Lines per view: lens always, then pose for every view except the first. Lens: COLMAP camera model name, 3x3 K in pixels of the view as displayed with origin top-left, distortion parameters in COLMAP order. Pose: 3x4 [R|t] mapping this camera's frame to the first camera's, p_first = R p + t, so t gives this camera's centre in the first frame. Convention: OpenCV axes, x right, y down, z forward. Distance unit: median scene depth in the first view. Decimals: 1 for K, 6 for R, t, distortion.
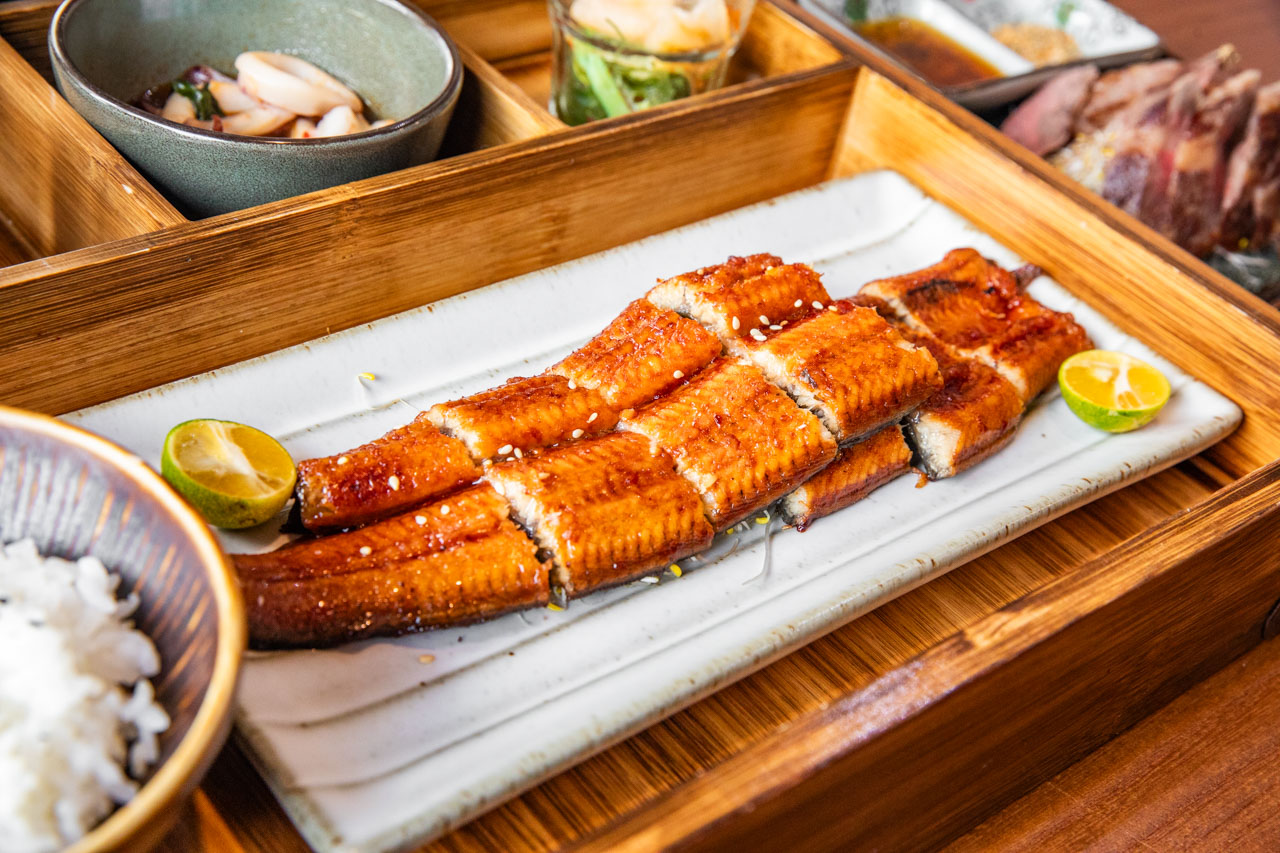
lens RADIAL K [[1831.9, 0, 640.0], [0, 1831.9, 426.5], [0, 0, 1]] dist [0.023255, 0.094597]
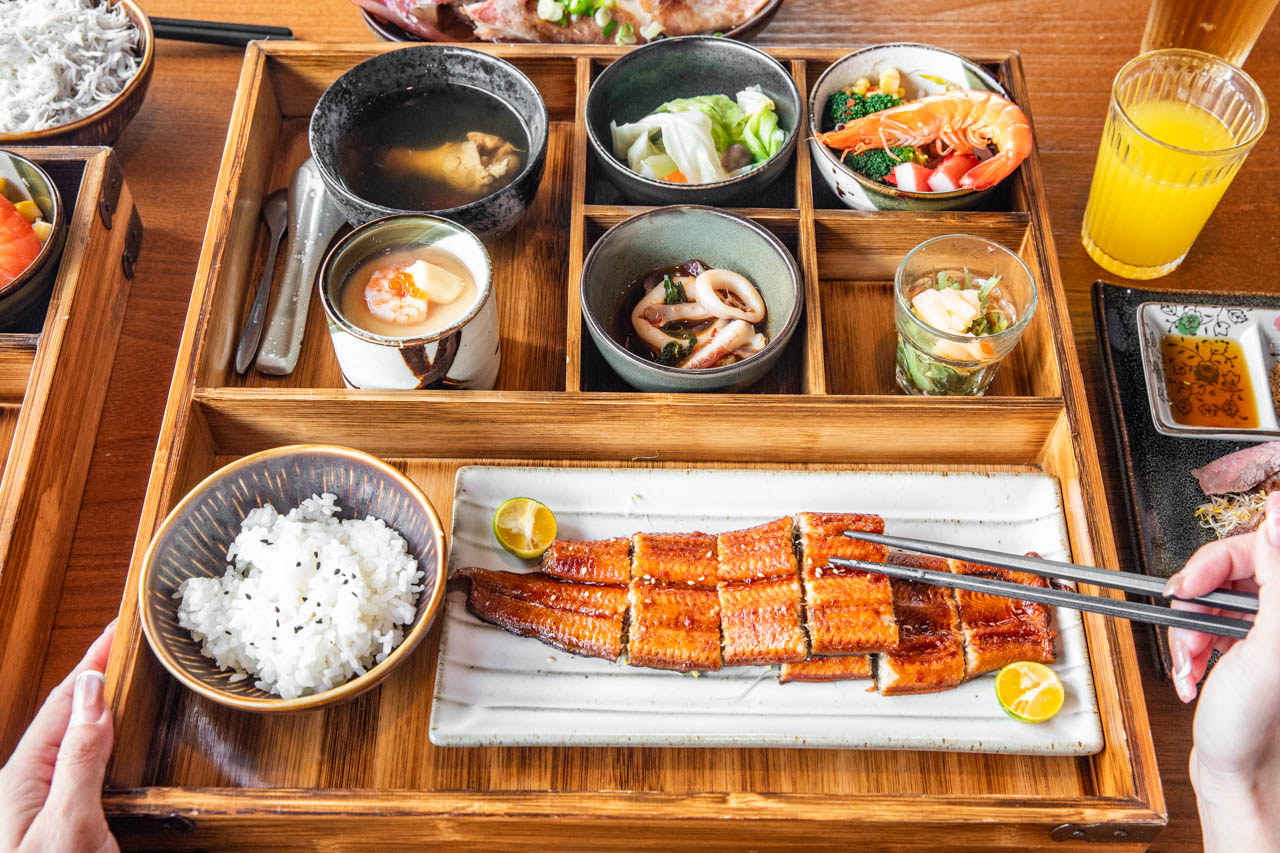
lens RADIAL K [[1578.8, 0, 640.0], [0, 1578.8, 426.5], [0, 0, 1]] dist [0.034443, 0.030959]
pose [[0.756845, 0.435527, -0.487341, 0.611758], [-0.301689, 0.894238, 0.330638, -0.624112], [0.579801, -0.103217, 0.808194, -0.317260]]
